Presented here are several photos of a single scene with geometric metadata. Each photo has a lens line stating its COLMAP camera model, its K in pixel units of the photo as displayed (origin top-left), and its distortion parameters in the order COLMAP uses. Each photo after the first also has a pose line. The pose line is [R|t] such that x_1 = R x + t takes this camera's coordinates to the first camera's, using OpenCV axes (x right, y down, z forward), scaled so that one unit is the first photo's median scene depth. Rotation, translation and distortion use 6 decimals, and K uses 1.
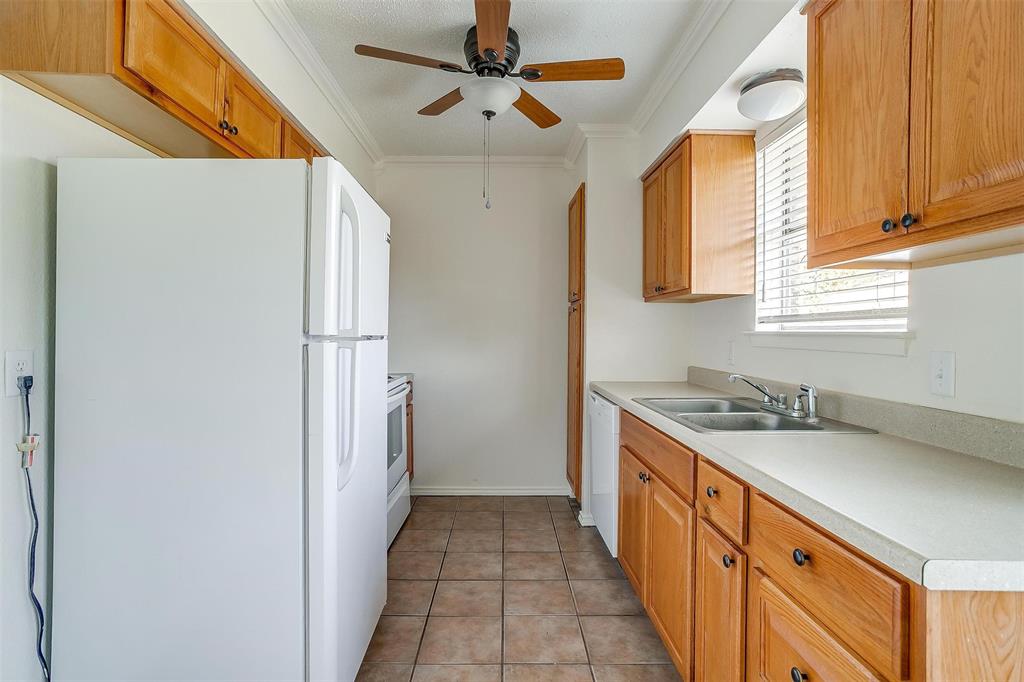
lens RADIAL K [[507.1, 0, 503.9], [0, 507.1, 335.9], [0, 0, 1]] dist [-0.058942, 0.034605]
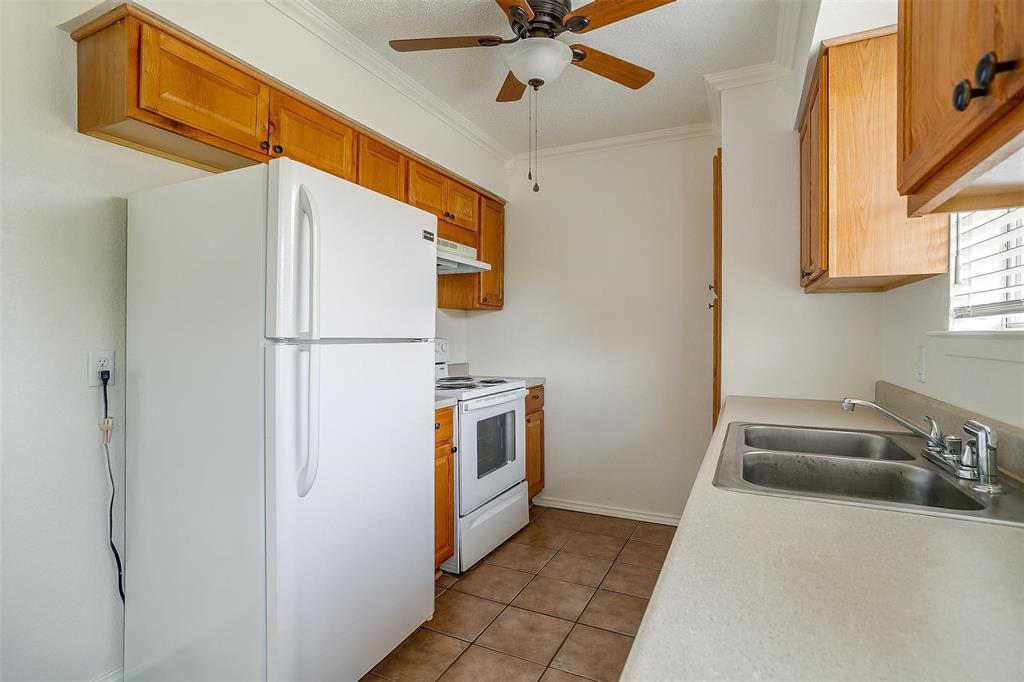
lens RADIAL K [[503.6, 0, 504.4], [0, 503.6, 337.8], [0, 0, 1]] dist [-0.057705, 0.033593]
pose [[0.892833, -0.001743, -0.450385, 0.303659], [0.000827, 0.999997, -0.002232, 0.000632], [0.450388, 0.001621, 0.892832, 0.205752]]
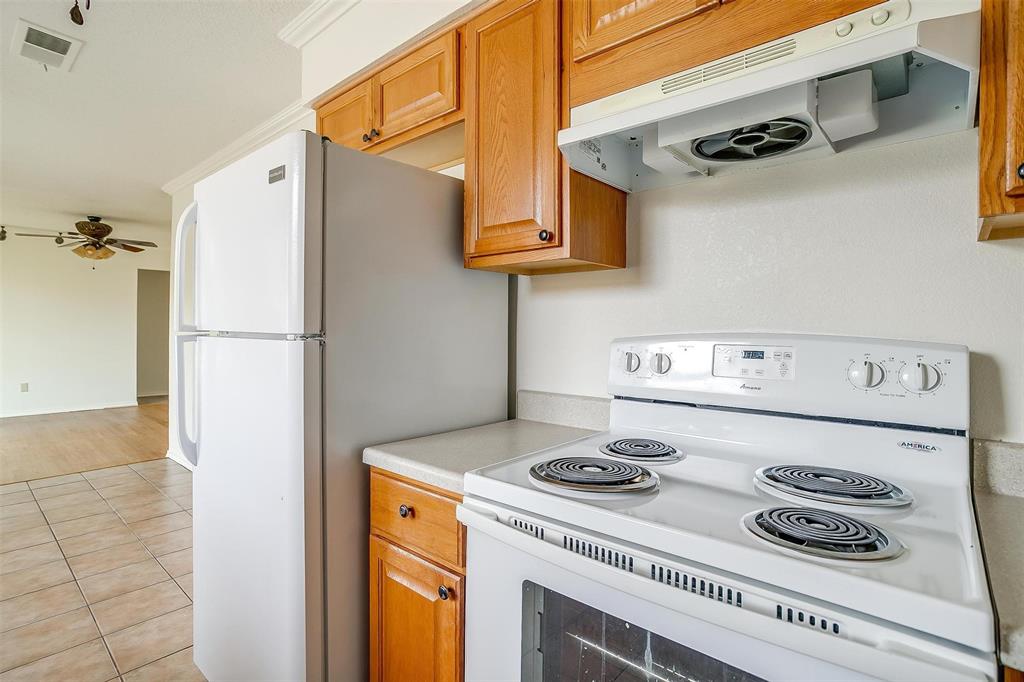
lens RADIAL K [[498.6, 0, 509.4], [0, 498.6, 326.0], [0, 0, 1]] dist [-0.051580, 0.019804]
pose [[-0.661848, -0.016016, -0.749467, 0.023868], [-0.014957, 0.999855, -0.008159, -0.008976], [0.749489, 0.005810, -0.661991, 1.493821]]
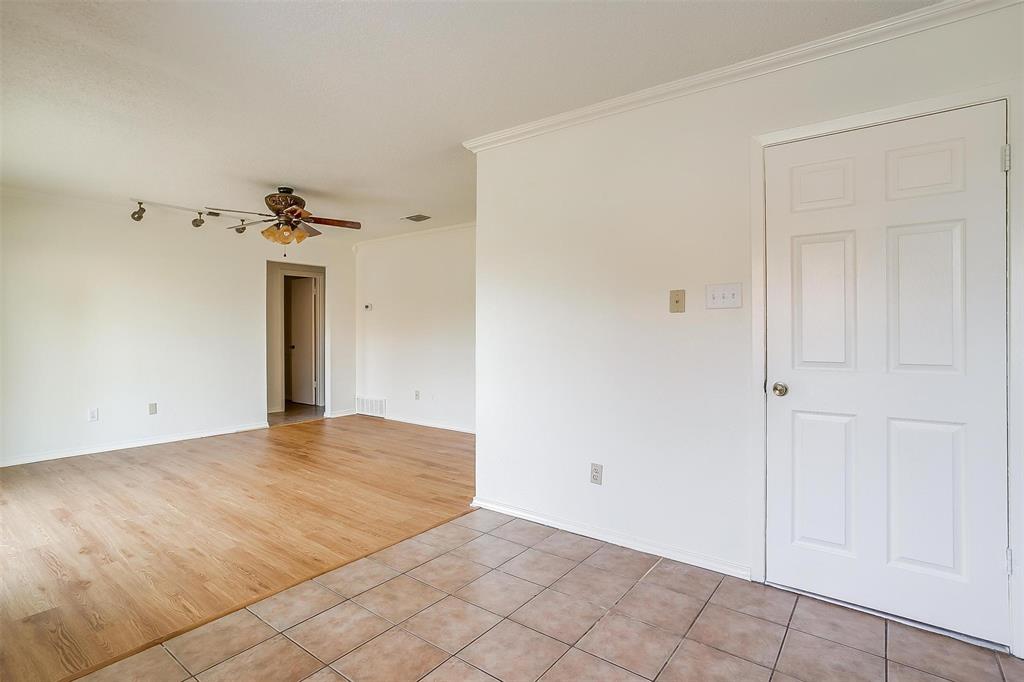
lens RADIAL K [[505.5, 0, 502.9], [0, 505.5, 334.6], [0, 0, 1]] dist [-0.044321, 0.015923]
pose [[-0.622533, -0.001905, -0.782591, 0.608404], [-0.008039, 0.999960, 0.003961, 0.005952], [0.782552, 0.008757, -0.622523, 0.102984]]
